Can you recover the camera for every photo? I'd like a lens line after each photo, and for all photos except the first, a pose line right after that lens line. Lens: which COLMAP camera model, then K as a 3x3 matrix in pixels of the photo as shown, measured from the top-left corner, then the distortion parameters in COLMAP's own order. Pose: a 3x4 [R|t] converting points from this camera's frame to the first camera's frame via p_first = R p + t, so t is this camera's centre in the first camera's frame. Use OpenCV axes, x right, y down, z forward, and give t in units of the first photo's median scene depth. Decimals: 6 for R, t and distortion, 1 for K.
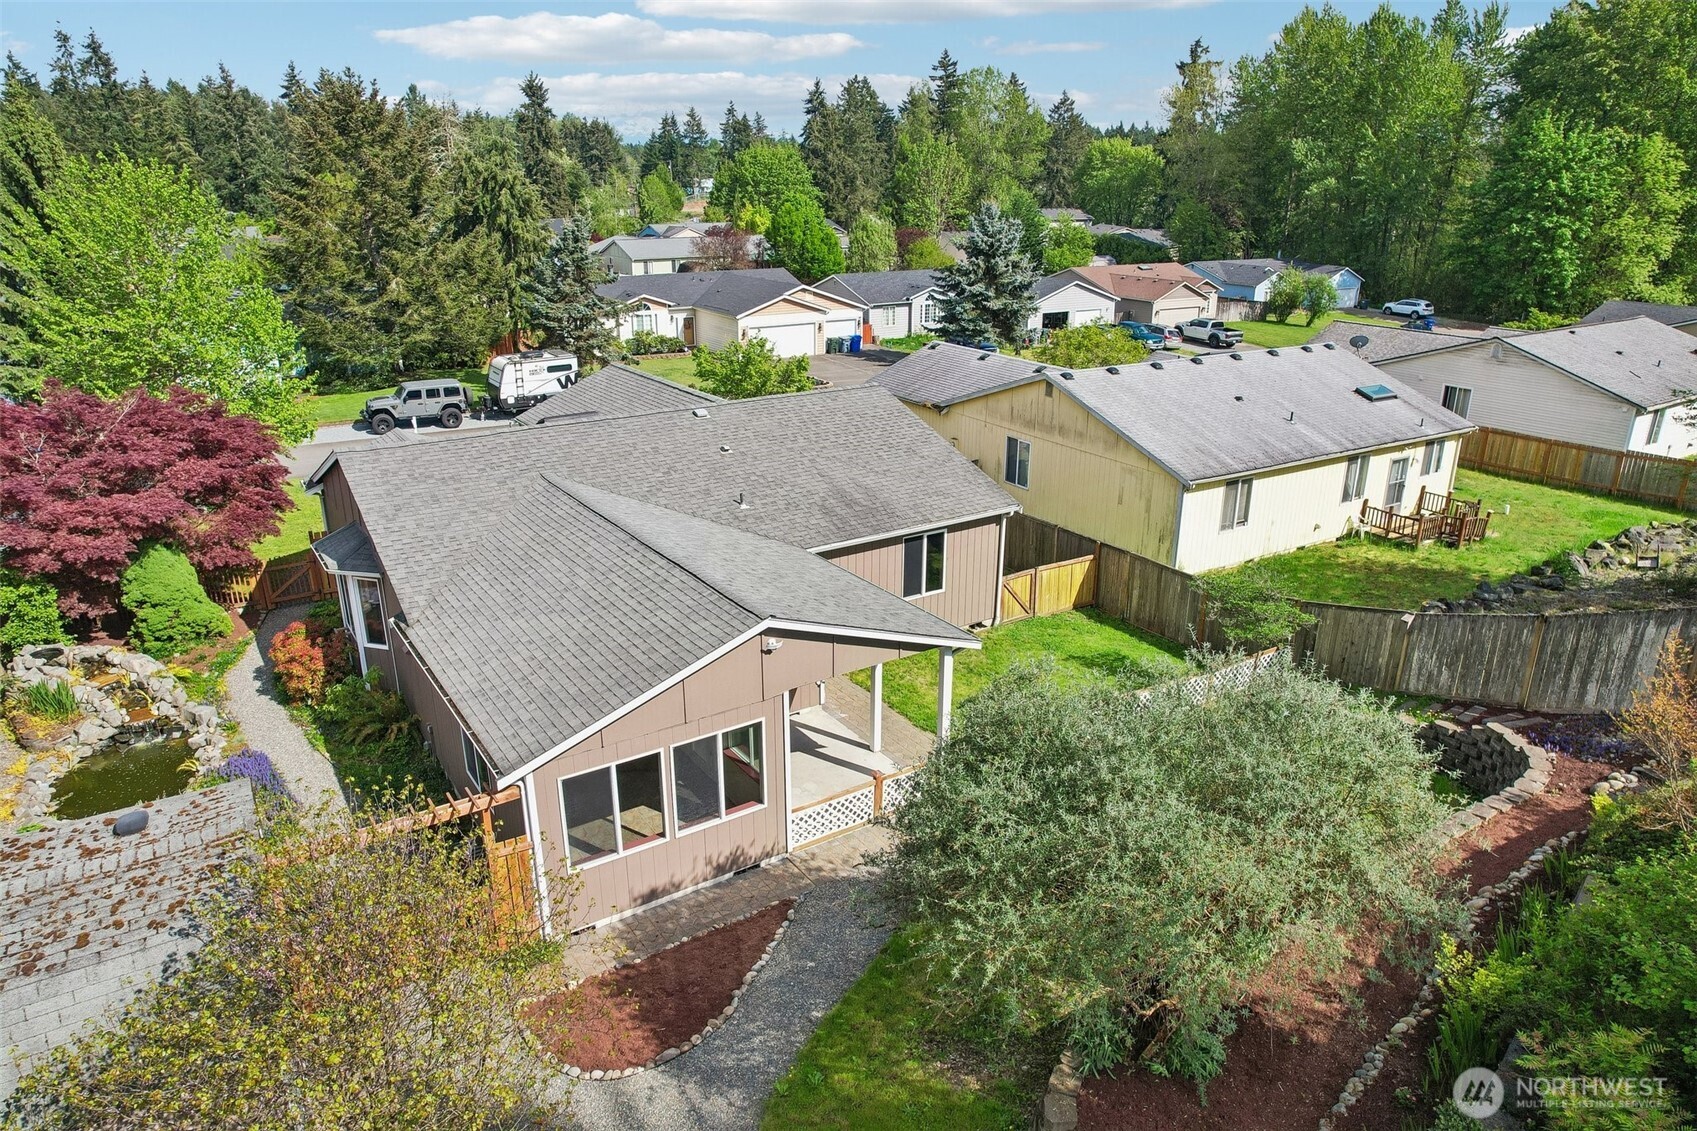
lens RADIAL K [[1076.6, 0, 852.3], [0, 1076.6, 586.1], [0, 0, 1]] dist [-0.074078, 0.061664]
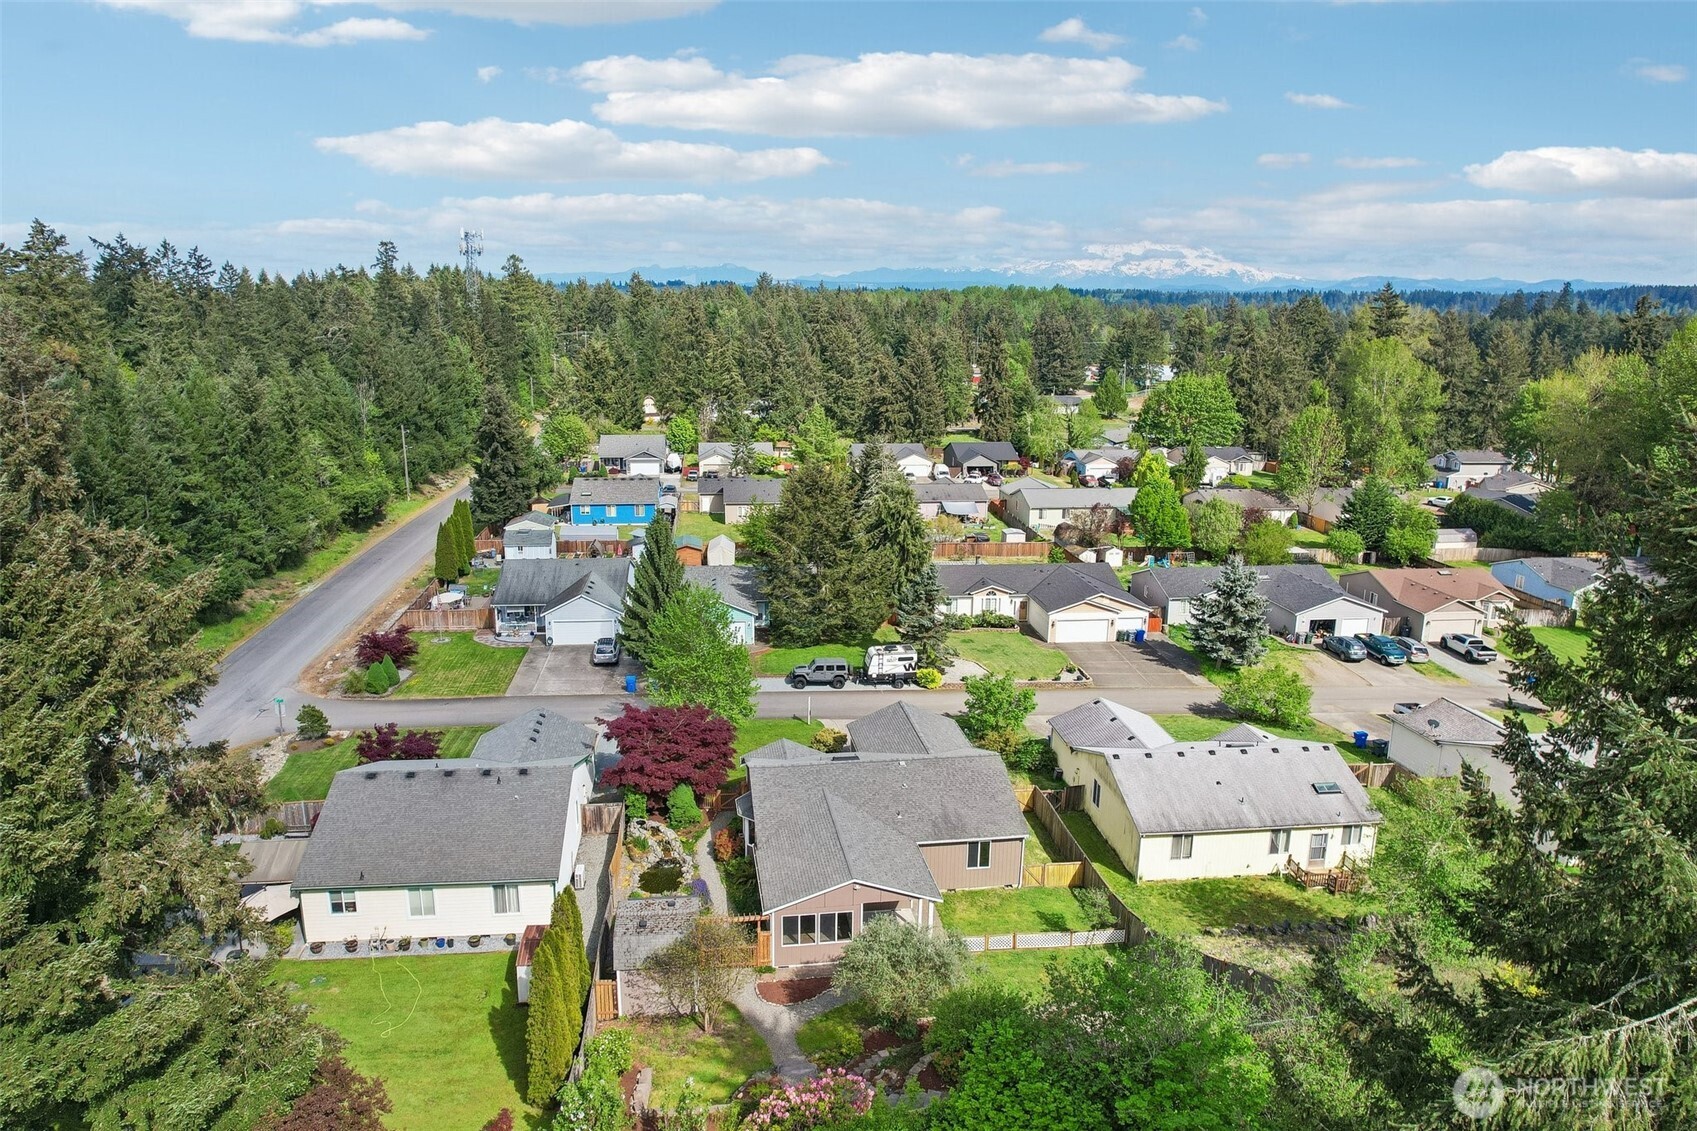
lens RADIAL K [[1084.9, 0, 846.3], [0, 1084.9, 605.1], [0, 0, 1]] dist [-0.054601, -0.000214]
pose [[0.906348, 0.114646, -0.406681, 0.539252], [-0.158469, 0.984462, -0.075644, -0.254275], [0.391690, 0.133006, 0.910433, -0.972629]]
